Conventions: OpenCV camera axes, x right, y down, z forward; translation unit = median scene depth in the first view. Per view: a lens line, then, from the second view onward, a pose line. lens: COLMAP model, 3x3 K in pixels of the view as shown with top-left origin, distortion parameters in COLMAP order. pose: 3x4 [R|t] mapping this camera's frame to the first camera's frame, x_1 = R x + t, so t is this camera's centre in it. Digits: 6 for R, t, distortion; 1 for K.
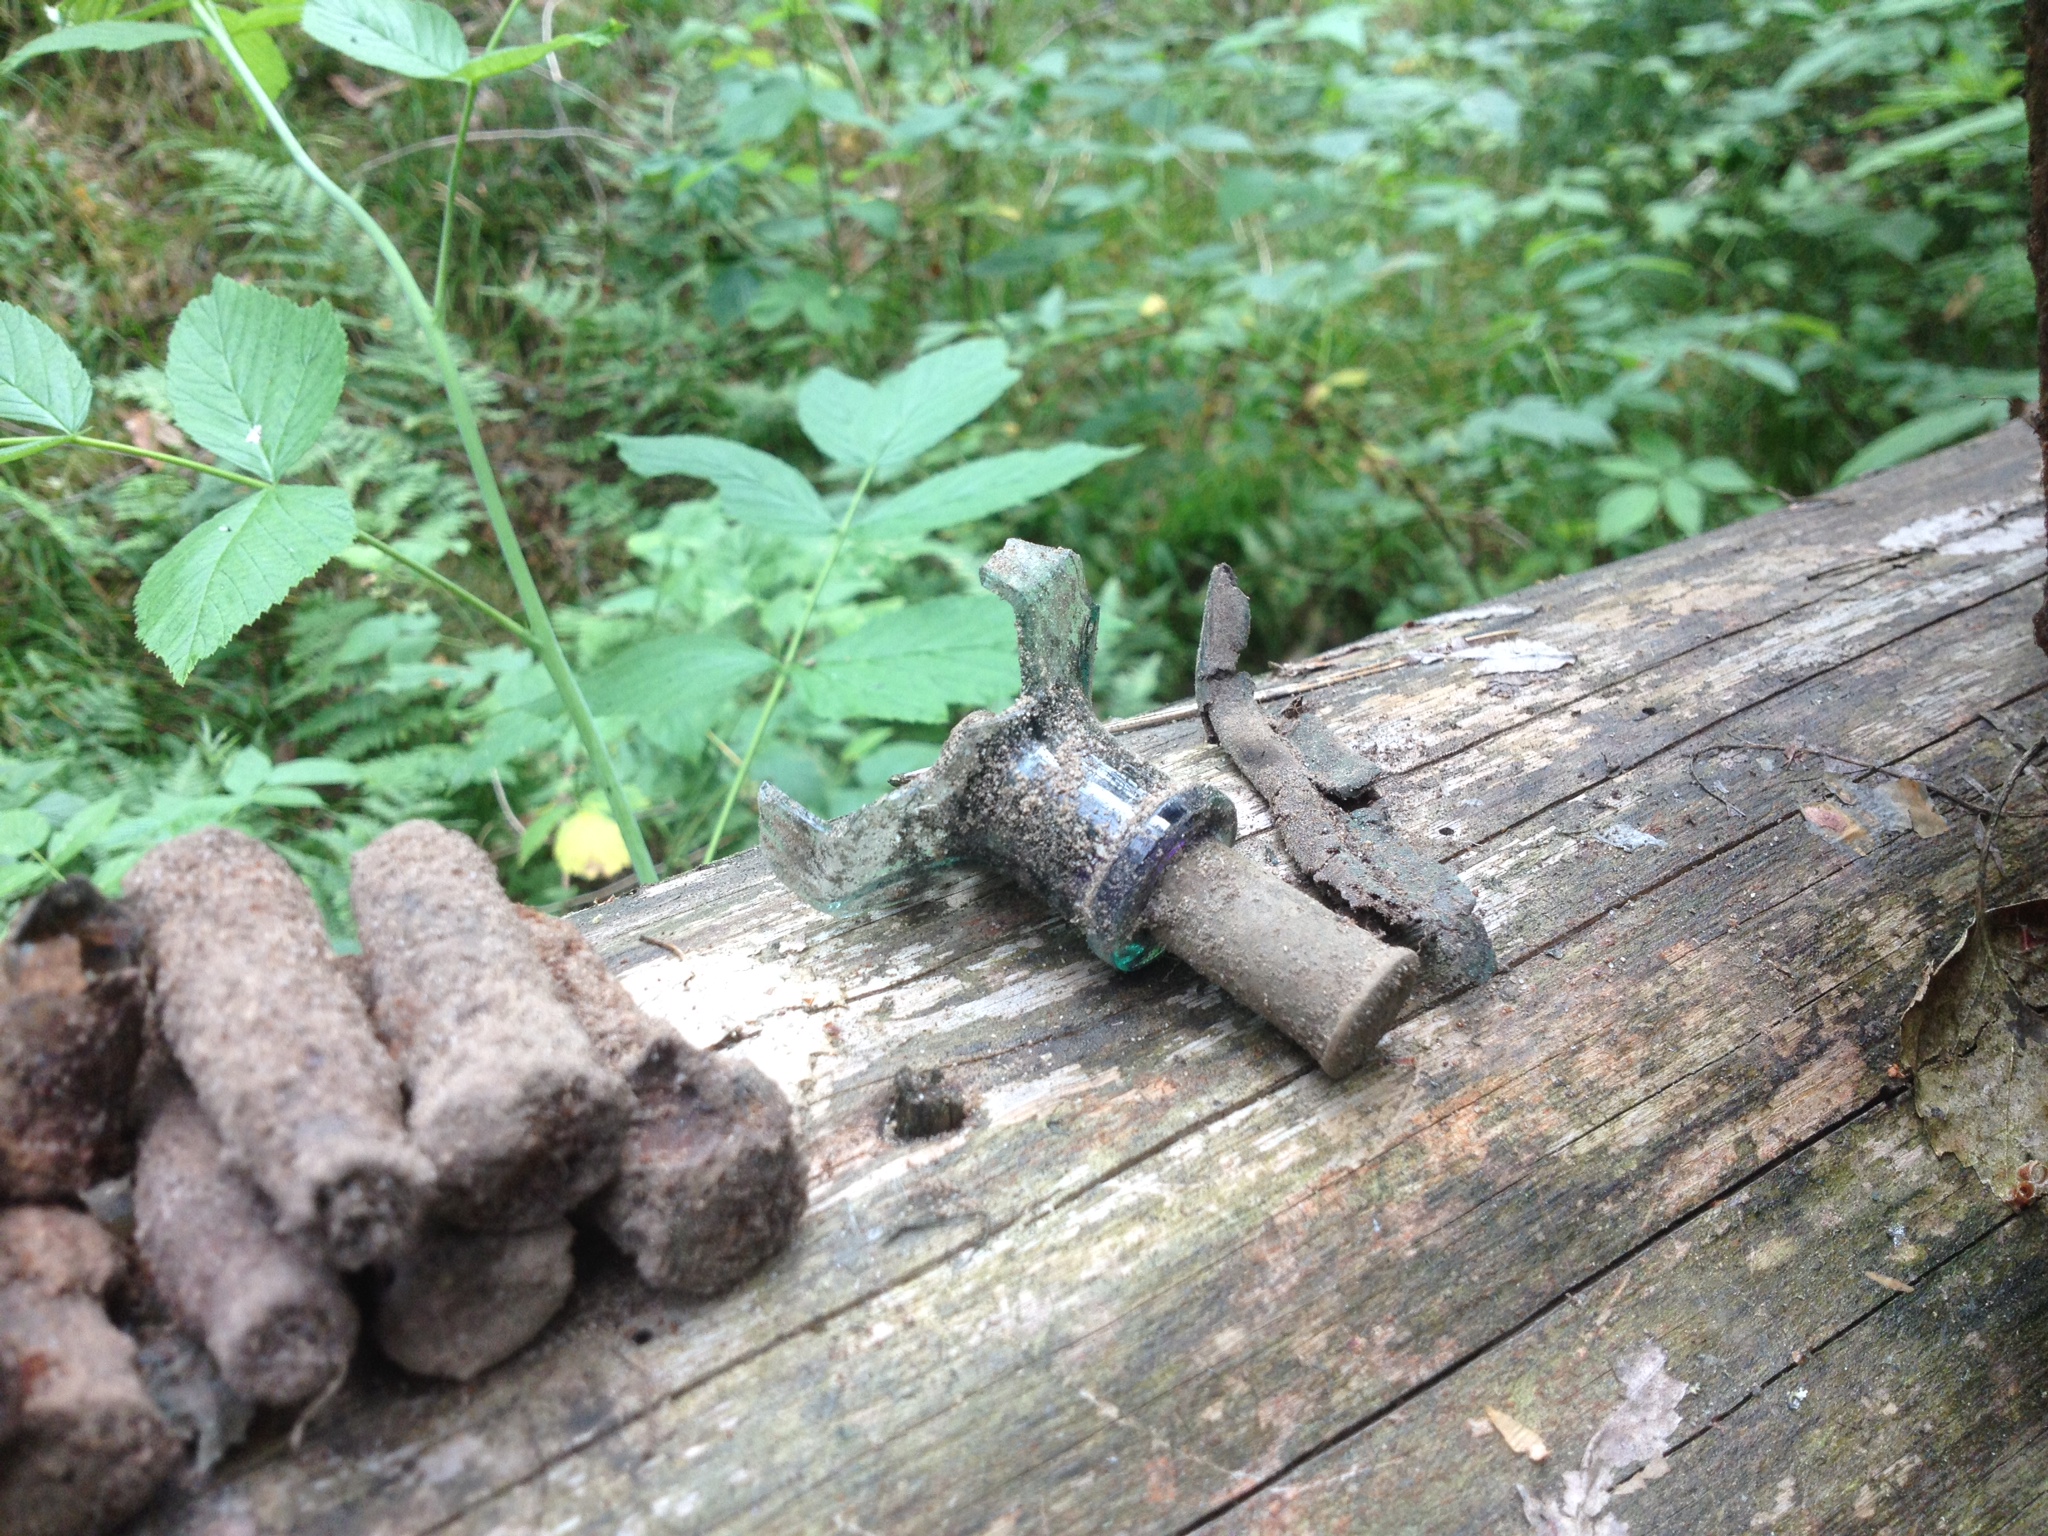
lens RADIAL K [[1875.5, 0, 997.0], [0, 1875.5, 766.9], [0, 0, 1]] dist [0.162483, -0.341877]
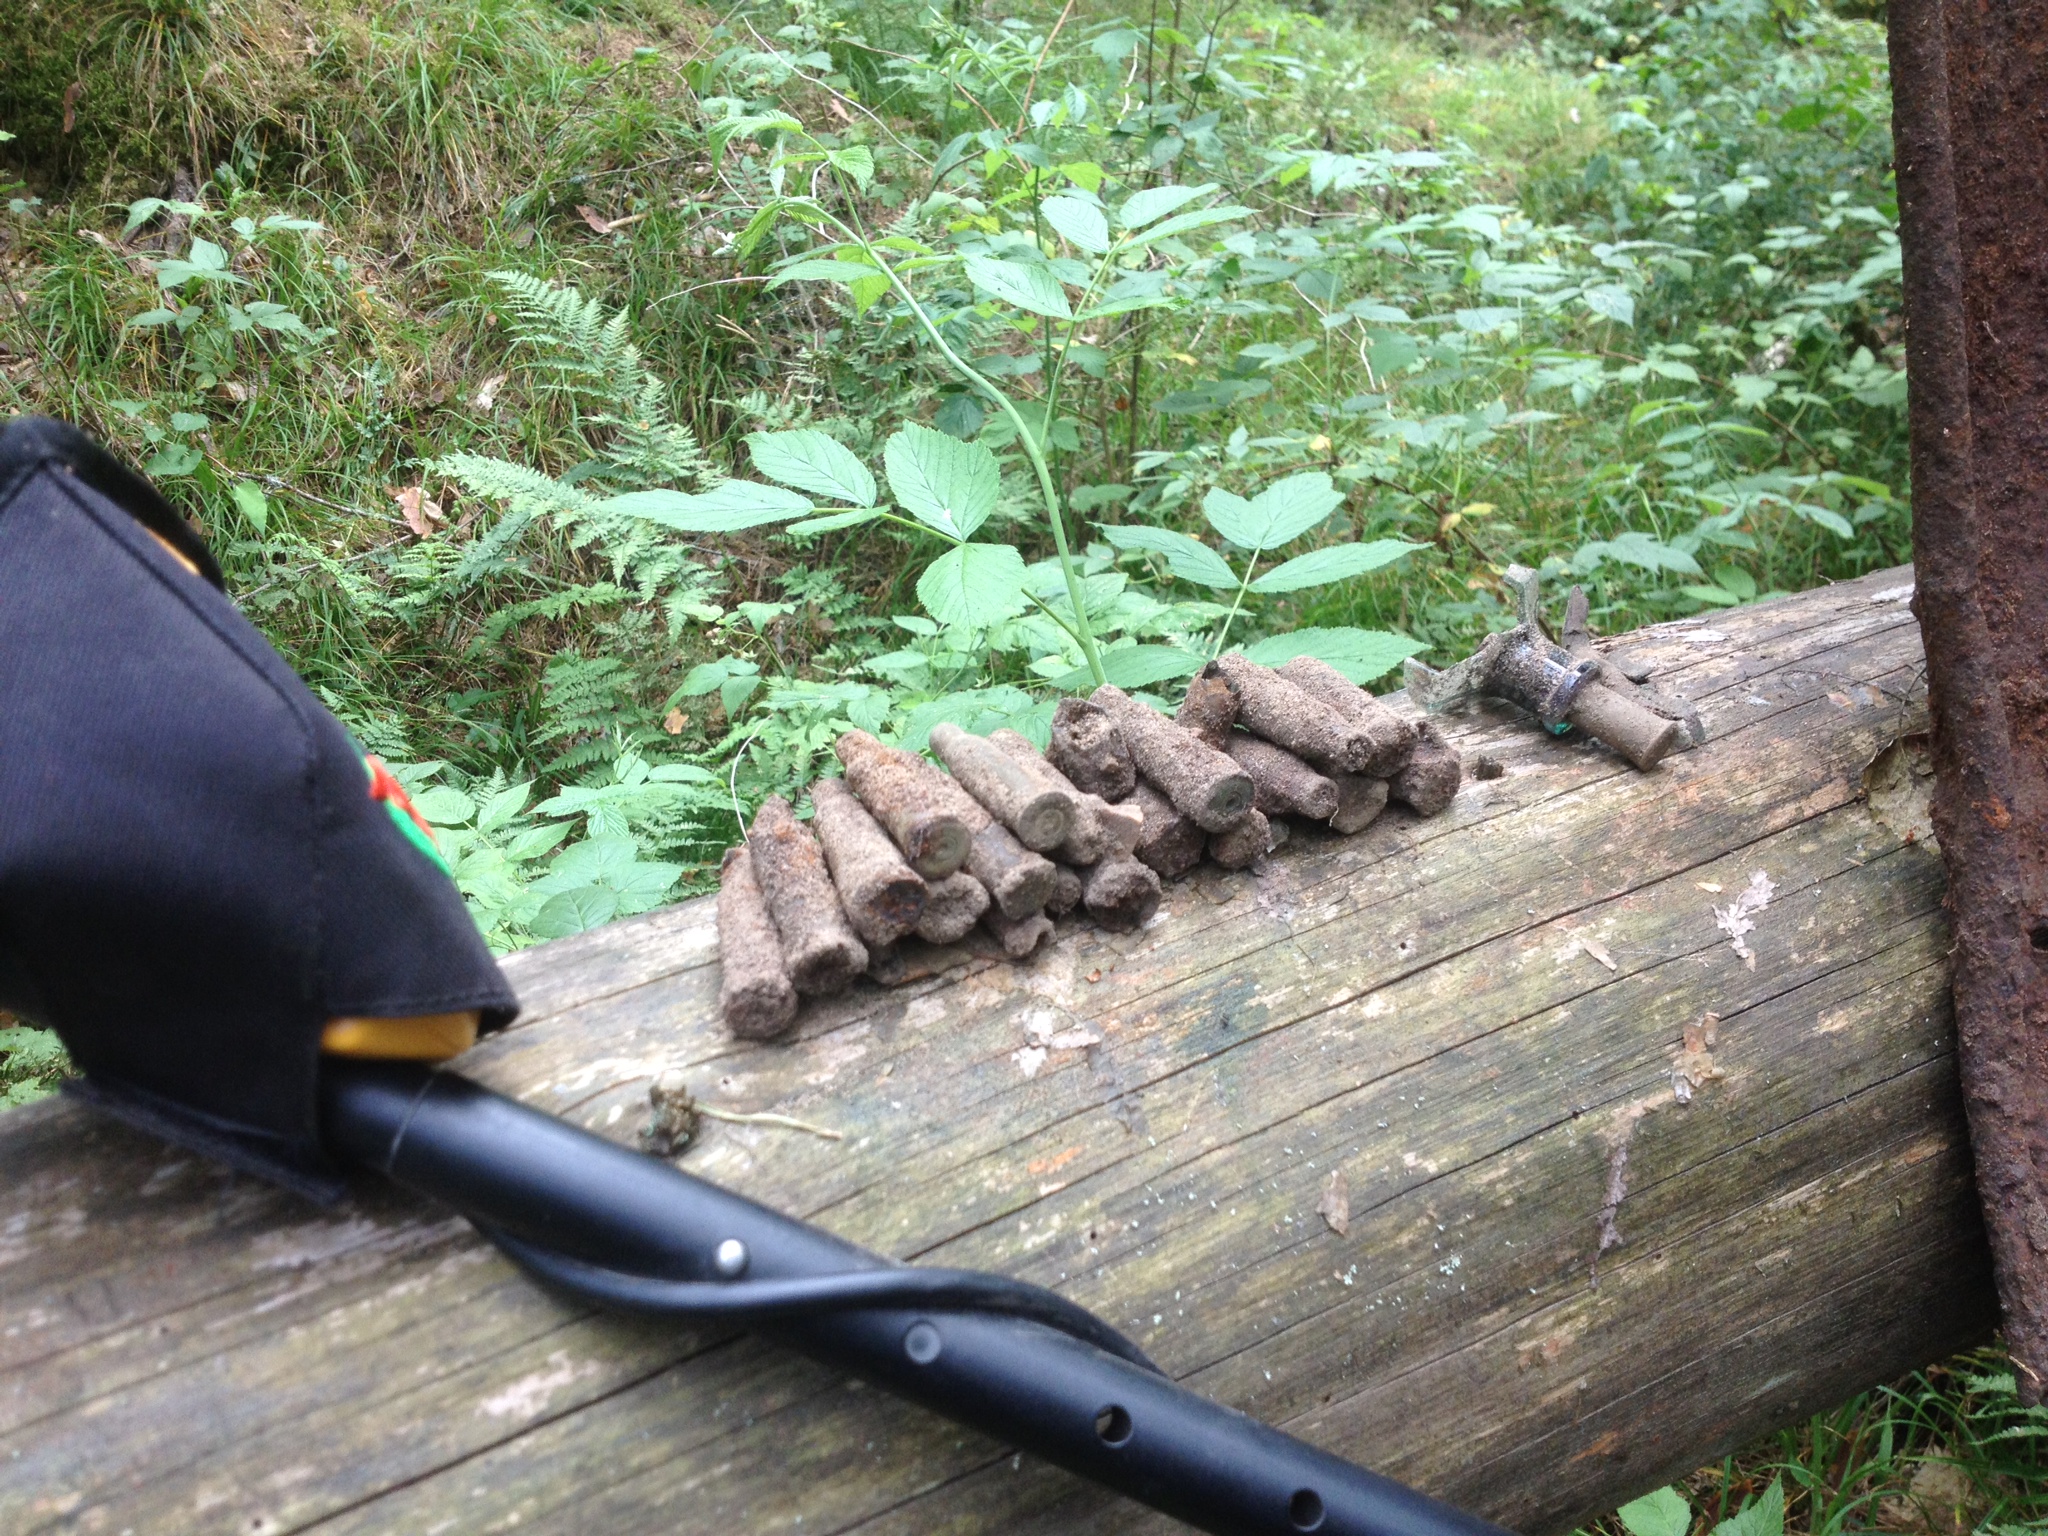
lens RADIAL K [[1841.4, 0, 1024.0], [0, 1841.4, 768.0], [0, 0, 1]] dist [0.193958, -0.417095]
pose [[0.998410, 0.052586, -0.020300, -0.104138], [-0.053620, 0.997083, -0.054311, 0.057626], [0.017385, 0.055313, 0.998318, -0.267600]]
